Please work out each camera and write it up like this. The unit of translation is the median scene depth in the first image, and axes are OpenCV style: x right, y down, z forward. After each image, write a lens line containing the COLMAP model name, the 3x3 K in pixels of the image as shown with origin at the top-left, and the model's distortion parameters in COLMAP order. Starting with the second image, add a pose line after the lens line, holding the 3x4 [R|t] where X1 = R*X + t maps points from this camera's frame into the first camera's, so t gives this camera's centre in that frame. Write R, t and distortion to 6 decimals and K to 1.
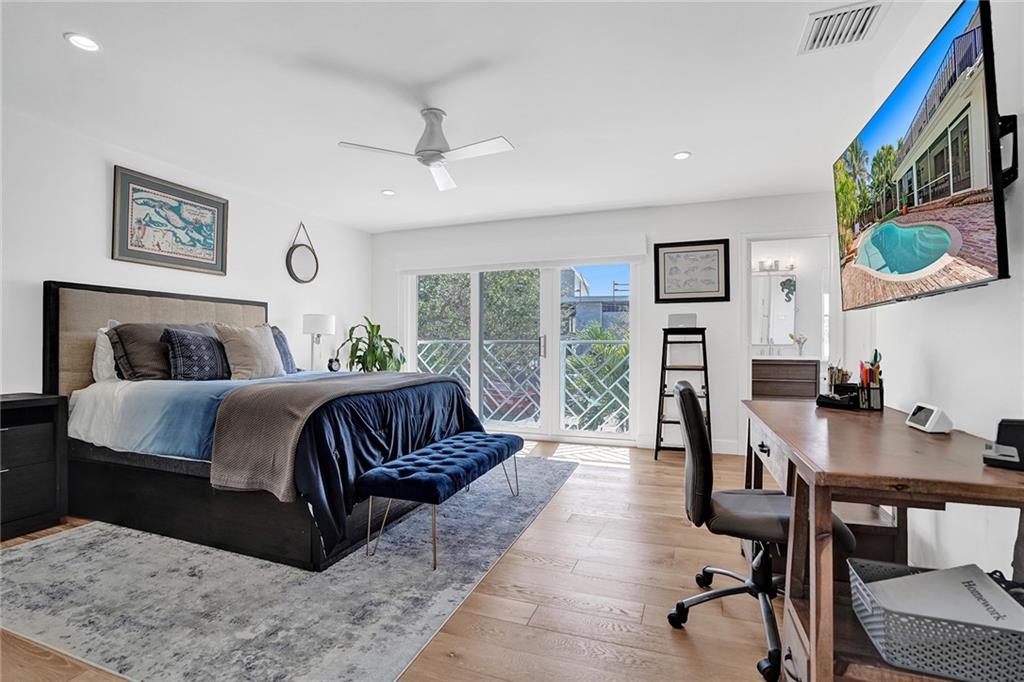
lens RADIAL K [[483.7, 0, 512.6], [0, 483.7, 335.3], [0, 0, 1]] dist [-0.021734, -0.000135]
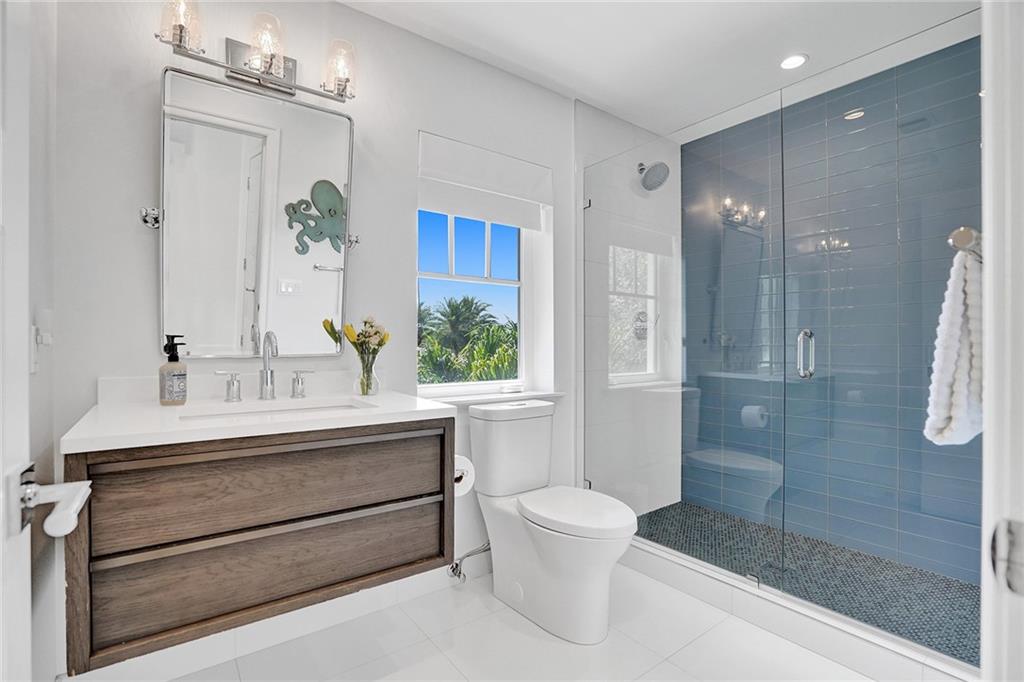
lens RADIAL K [[483.7, 0, 512.4], [0, 483.7, 339.6], [0, 0, 1]] dist [-0.021734, -0.000135]
pose [[0.555456, 0.002380, 0.831542, 0.391413], [-0.005600, 0.999984, 0.000879, 0.007765], [-0.831527, -0.005144, 0.555460, 0.737866]]
